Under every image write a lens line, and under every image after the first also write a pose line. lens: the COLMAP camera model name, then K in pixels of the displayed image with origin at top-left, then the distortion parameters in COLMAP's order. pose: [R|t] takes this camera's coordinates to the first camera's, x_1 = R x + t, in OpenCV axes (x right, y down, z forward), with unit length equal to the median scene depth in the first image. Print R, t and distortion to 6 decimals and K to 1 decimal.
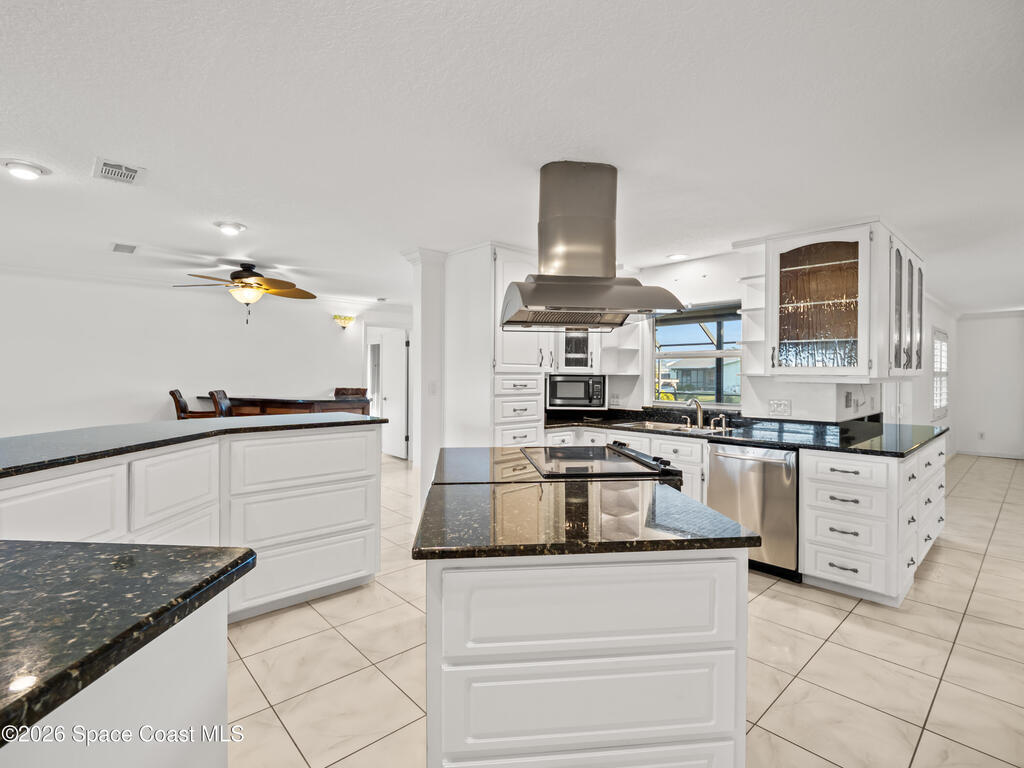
lens RADIAL K [[497.1, 0, 509.4], [0, 497.1, 378.2], [0, 0, 1]] dist [-0.010524, -0.000251]
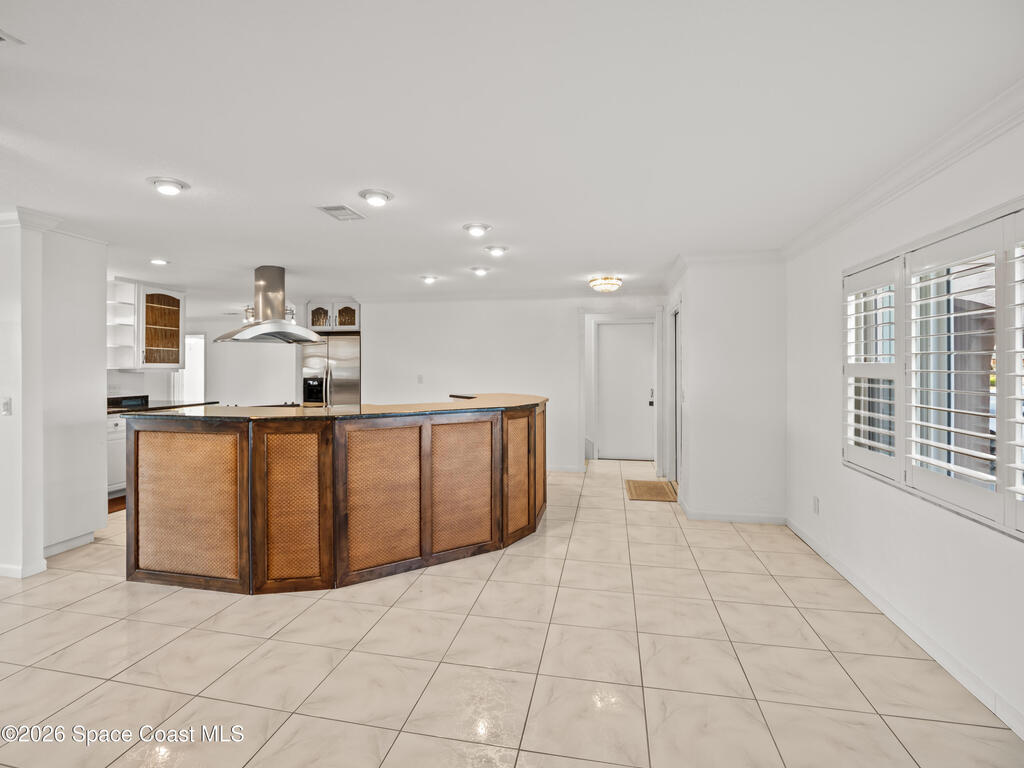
lens RADIAL K [[496.2, 0, 507.3], [0, 496.2, 367.7], [0, 0, 1]] dist [-0.000706, -0.011582]
pose [[-0.589492, -0.006327, 0.807749, -1.235558], [0.004841, 0.999924, 0.011366, -0.017664], [-0.807760, 0.010610, -0.589417, 0.834873]]
